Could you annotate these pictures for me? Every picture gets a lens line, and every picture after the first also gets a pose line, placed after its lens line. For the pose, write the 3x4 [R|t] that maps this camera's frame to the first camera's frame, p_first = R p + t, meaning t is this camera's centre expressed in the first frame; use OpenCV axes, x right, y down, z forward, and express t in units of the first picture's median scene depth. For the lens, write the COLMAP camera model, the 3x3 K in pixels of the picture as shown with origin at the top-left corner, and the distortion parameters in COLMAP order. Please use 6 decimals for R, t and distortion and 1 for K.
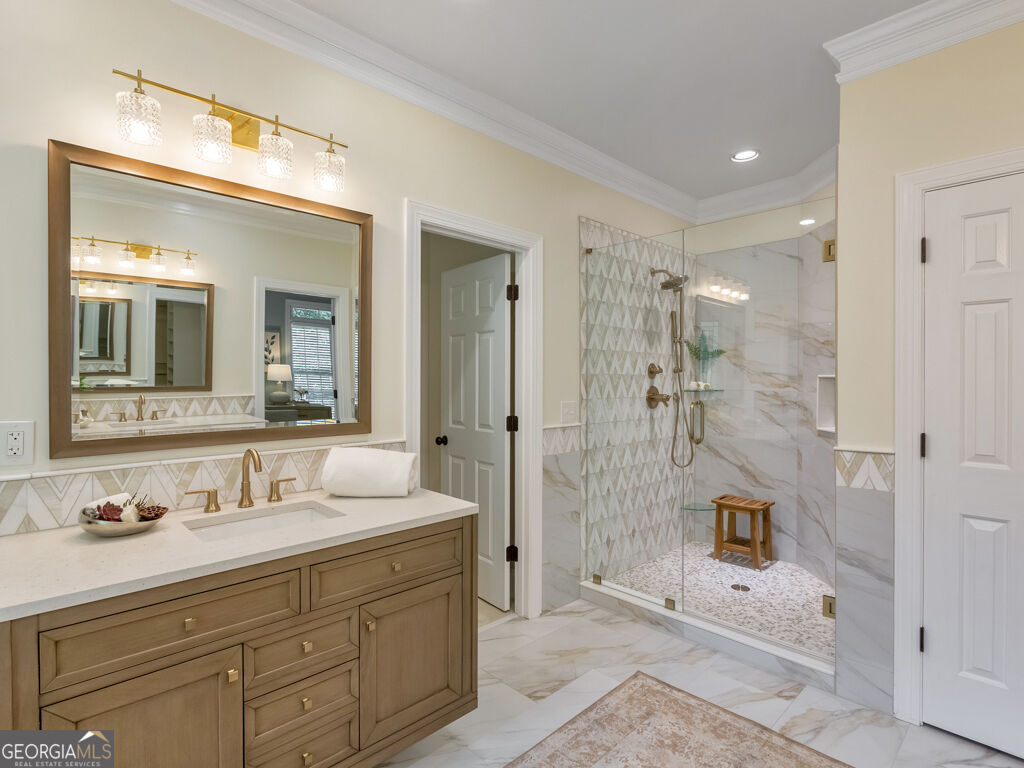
lens RADIAL K [[530.2, 0, 512.6], [0, 530.2, 380.9], [0, 0, 1]] dist [-0.003583, 0.000110]
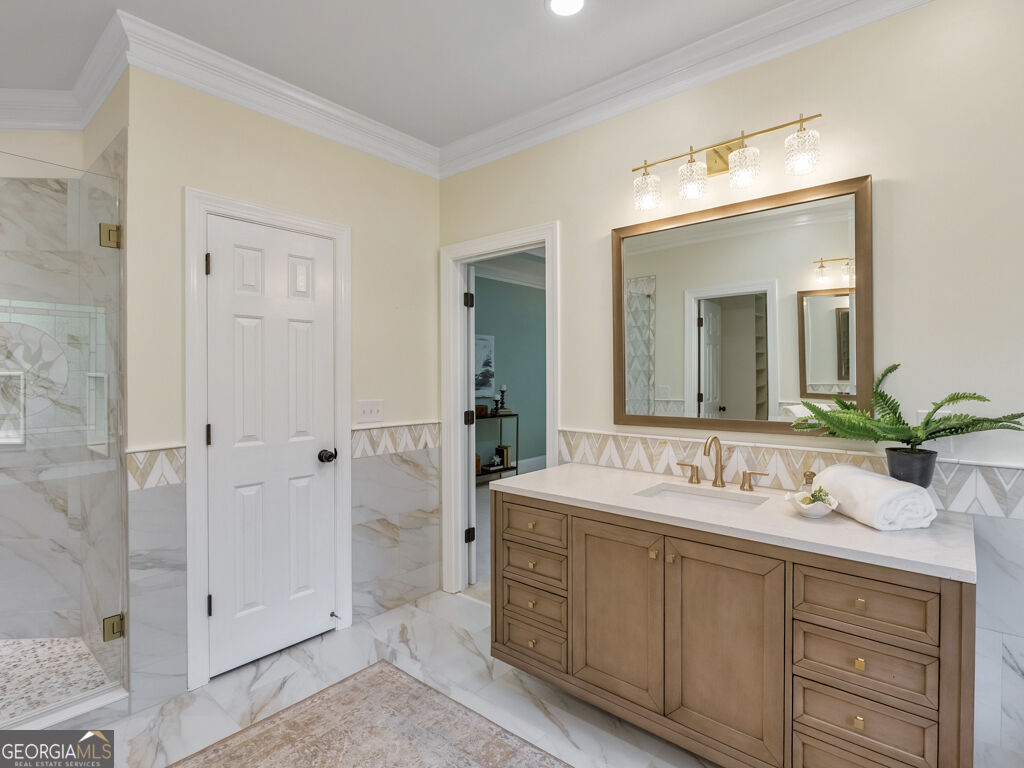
lens RADIAL K [[530.2, 0, 512.2], [0, 530.2, 378.7], [0, 0, 1]] dist [-0.003583, 0.000110]
pose [[-0.089099, -0.003069, 0.996018, -0.396935], [0.011196, 0.999929, 0.004082, 0.003316], [-0.995960, 0.011515, -0.089059, 0.425833]]
